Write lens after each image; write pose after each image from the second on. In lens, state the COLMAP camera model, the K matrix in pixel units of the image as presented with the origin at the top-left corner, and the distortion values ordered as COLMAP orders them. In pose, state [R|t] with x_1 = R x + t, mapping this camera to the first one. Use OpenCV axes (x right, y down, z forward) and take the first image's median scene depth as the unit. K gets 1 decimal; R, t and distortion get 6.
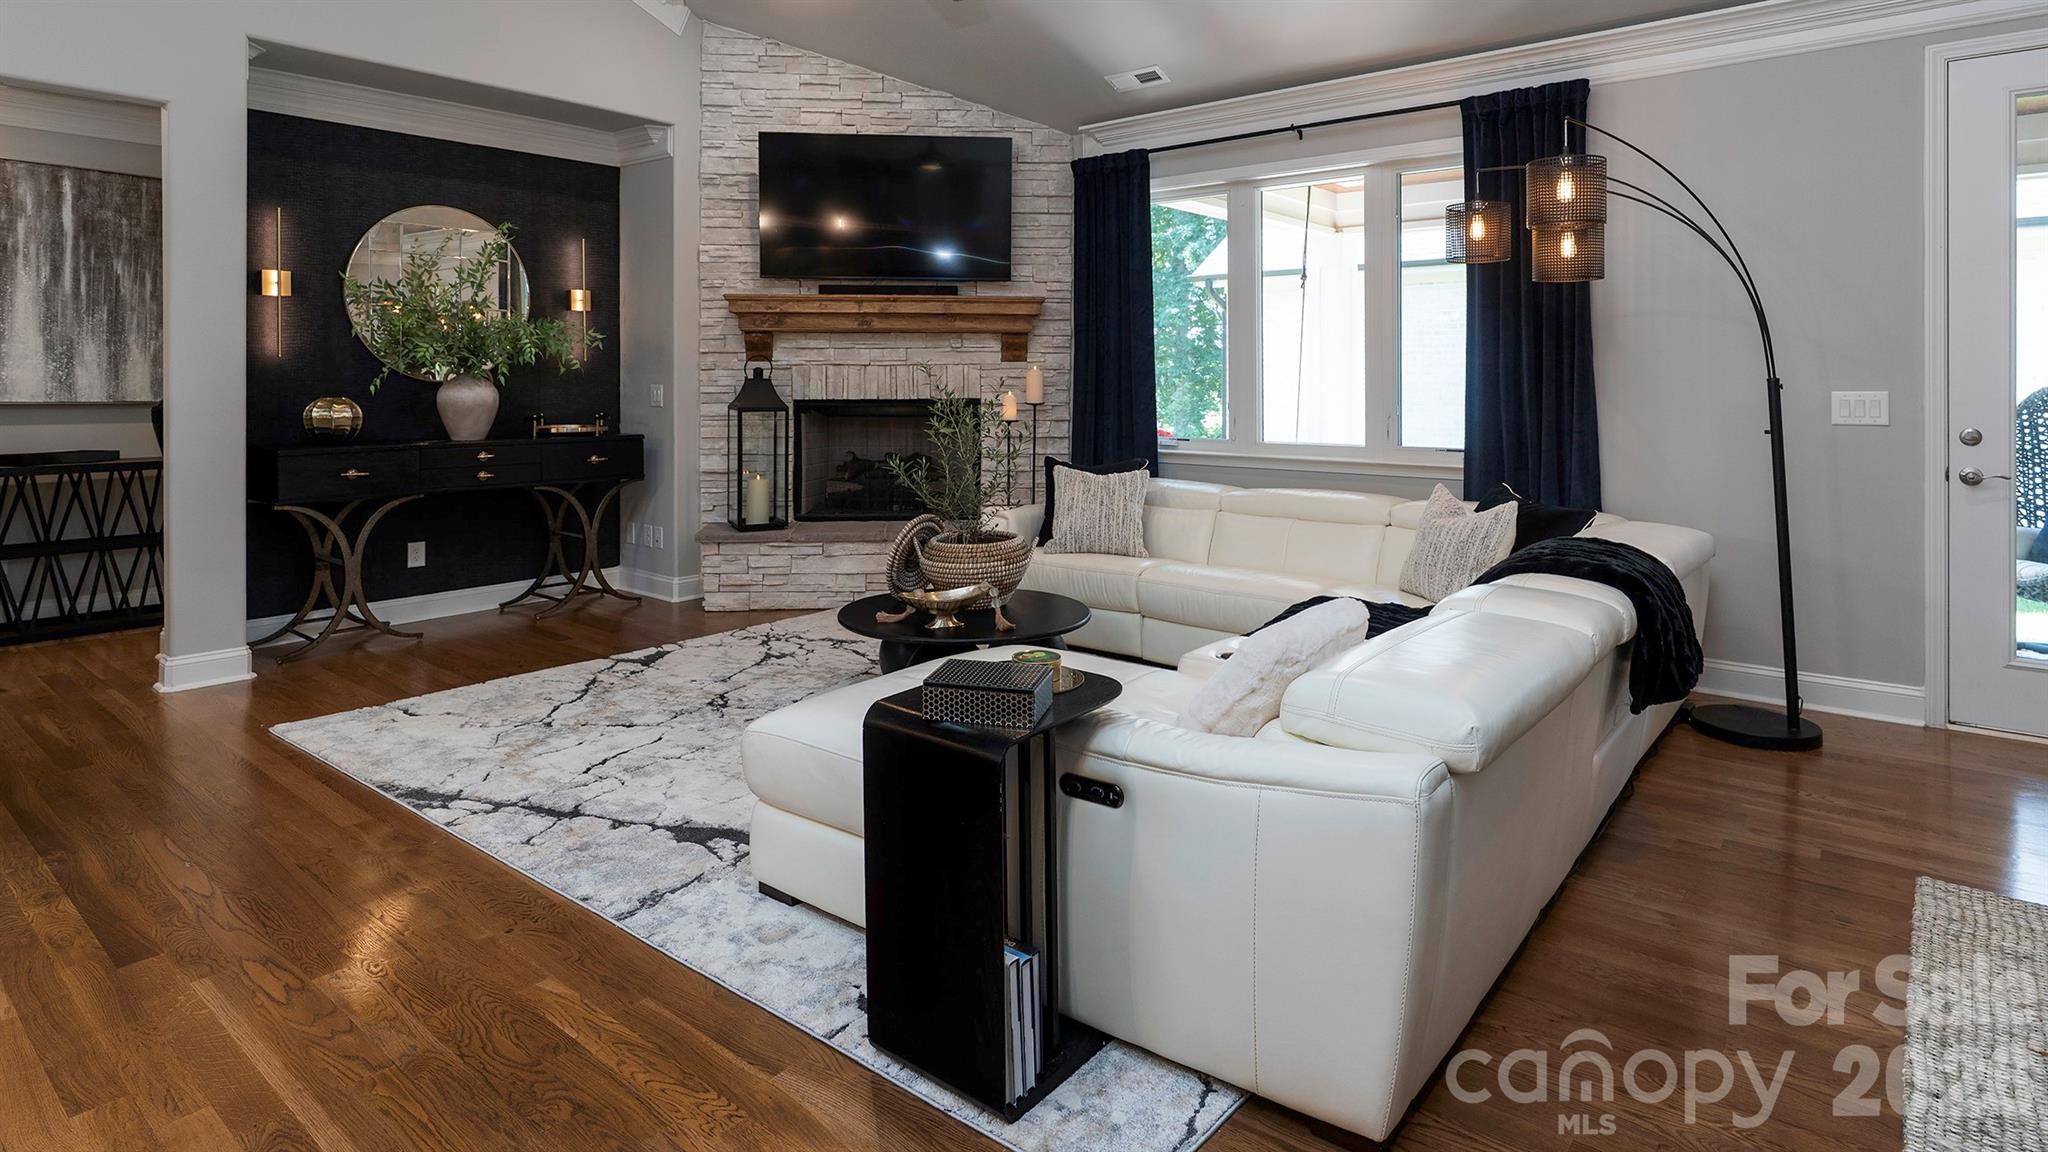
lens RADIAL K [[1081.7, 0, 1017.4], [0, 1081.7, 351.9], [0, 0, 1]] dist [-0.006281, 0.001715]
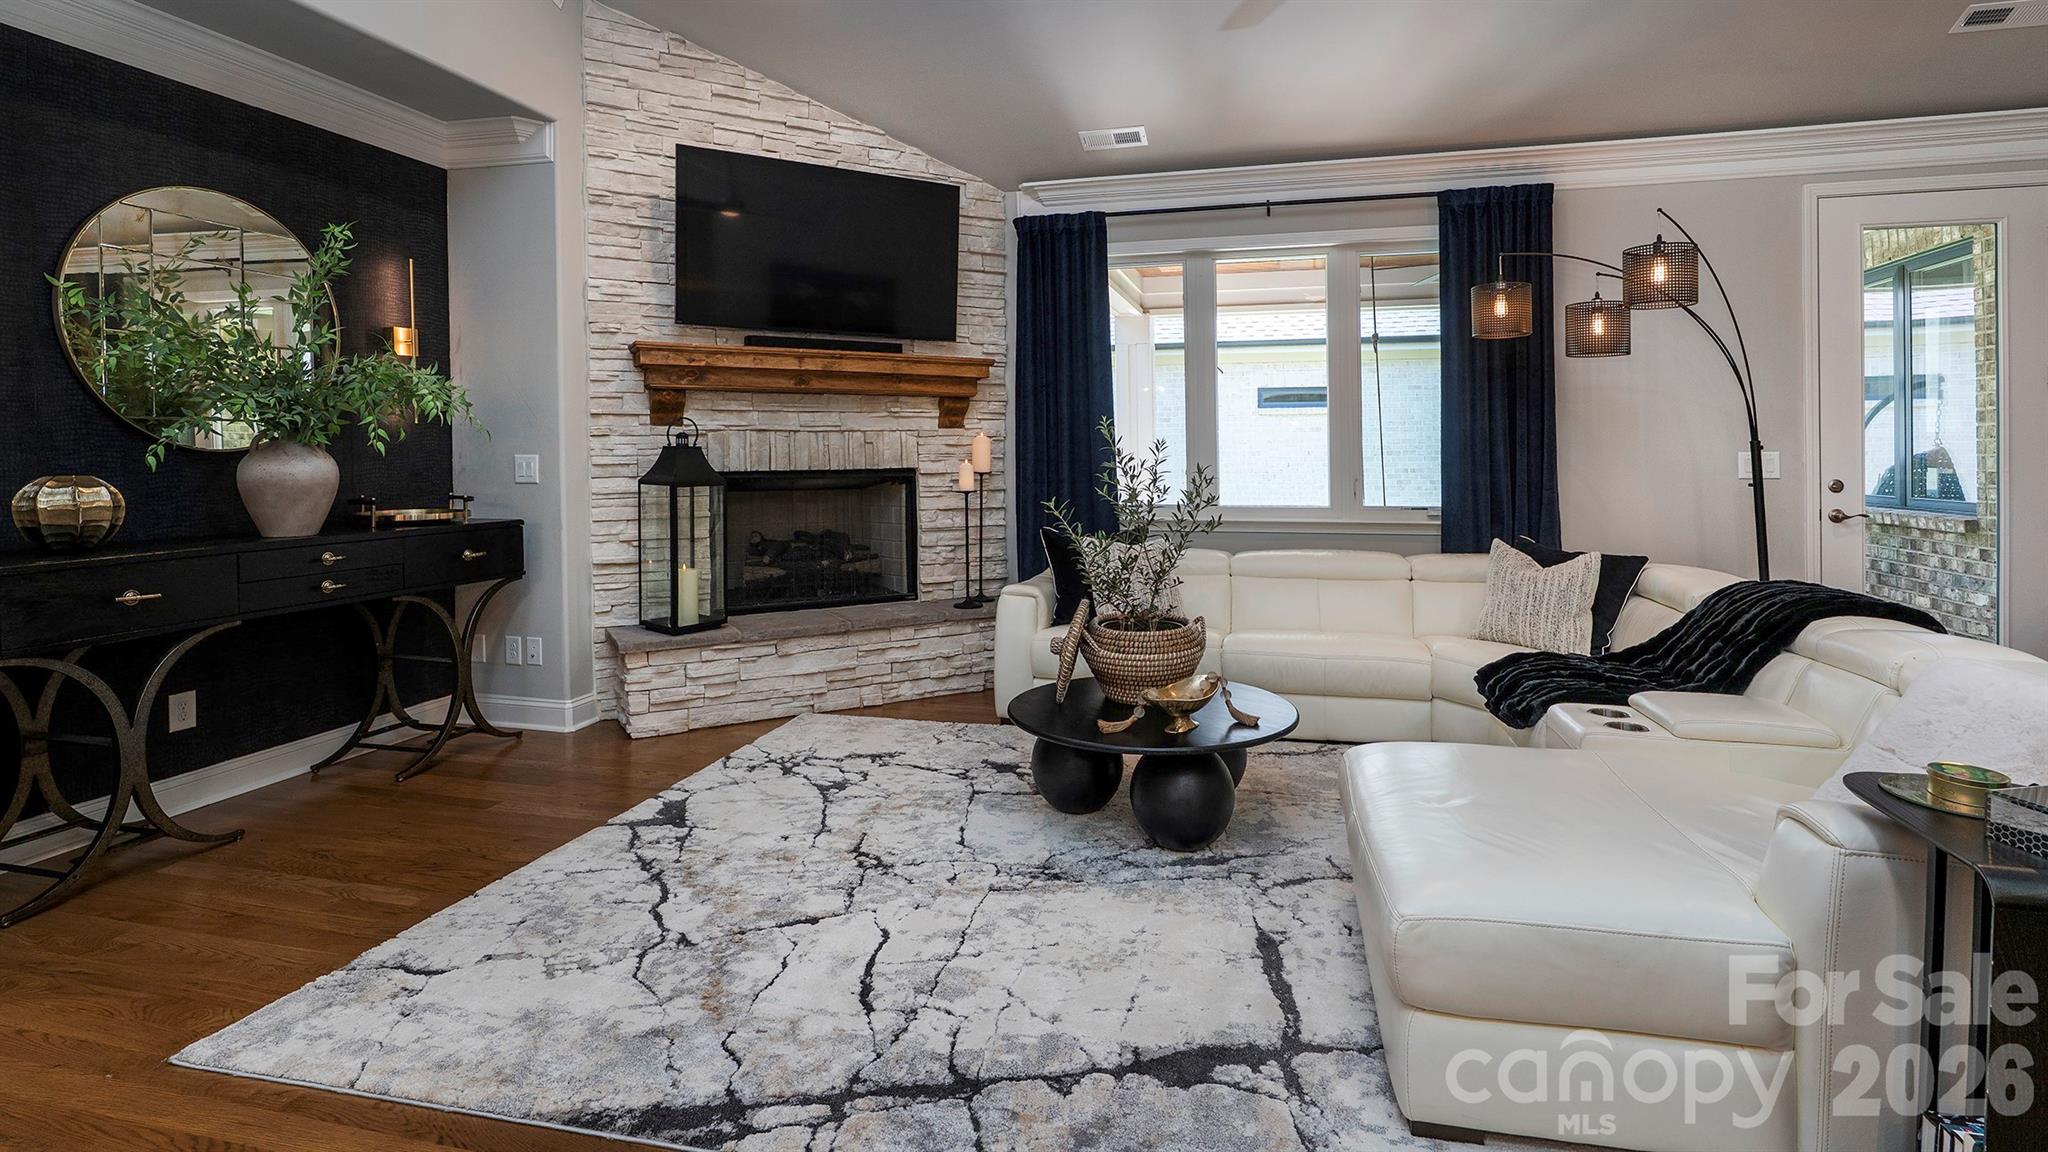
lens RADIAL K [[979.7, 0, 1069.6], [0, 979.7, 446.1], [0, 0, 1]] dist [-0.008457, 0.002252]
pose [[0.902700, -0.001687, 0.430267, -0.300720], [-0.006040, 0.999844, 0.016591, 0.010649], [-0.430228, -0.017576, 0.902549, 0.211687]]
